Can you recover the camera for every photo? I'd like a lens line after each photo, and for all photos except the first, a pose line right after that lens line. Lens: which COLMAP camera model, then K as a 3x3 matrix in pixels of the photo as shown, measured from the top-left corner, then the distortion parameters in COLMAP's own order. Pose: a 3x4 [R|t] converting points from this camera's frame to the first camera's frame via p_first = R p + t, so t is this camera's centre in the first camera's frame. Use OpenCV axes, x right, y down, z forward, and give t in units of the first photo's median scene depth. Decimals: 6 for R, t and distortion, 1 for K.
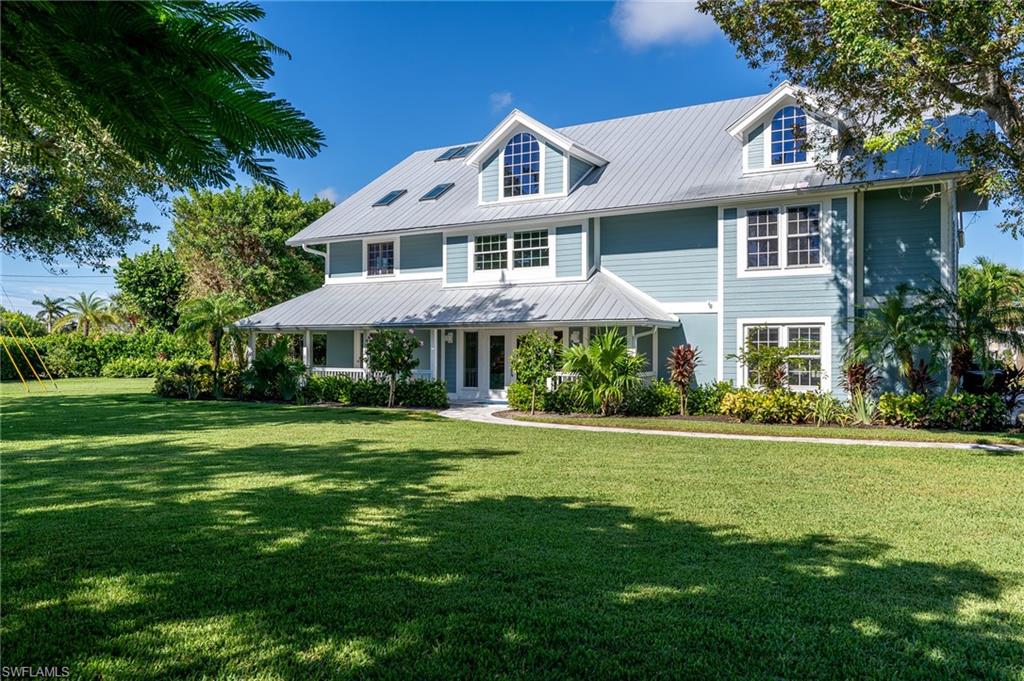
lens RADIAL K [[776.2, 0, 511.7], [0, 776.2, 344.1], [0, 0, 1]] dist [0.014171, 0.001019]
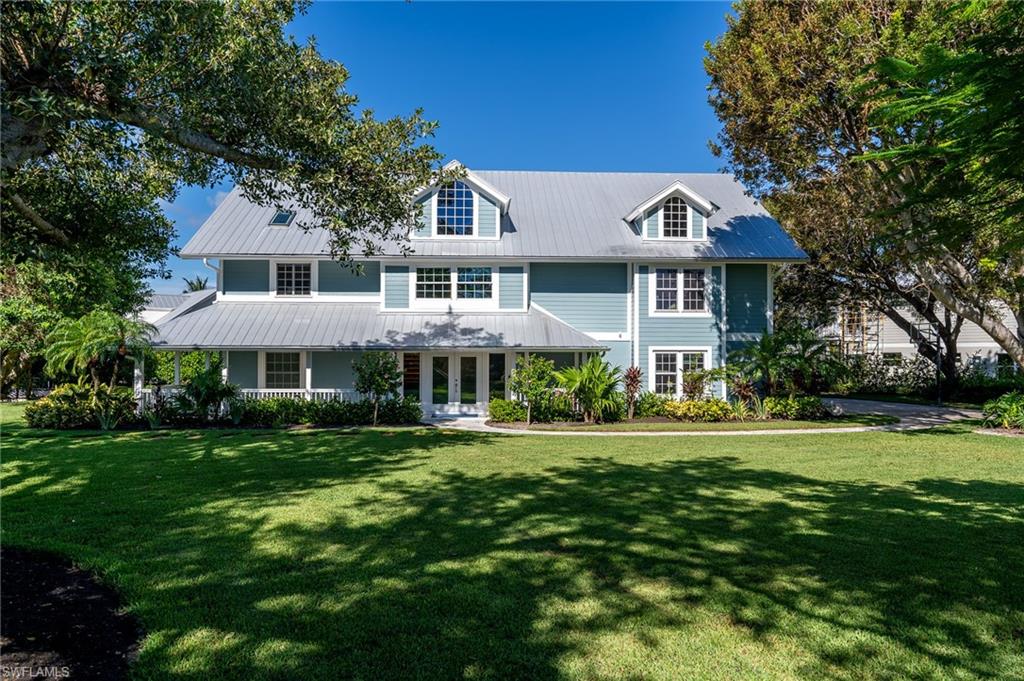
lens RADIAL K [[698.8, 0, 511.8], [0, 698.8, 339.8], [0, 0, 1]] dist [-0.002007, -0.000296]
pose [[0.824967, 0.004660, 0.565162, -0.532328], [-0.003919, 0.999989, -0.002525, -0.035227], [-0.565168, -0.000132, 0.824976, 0.101787]]
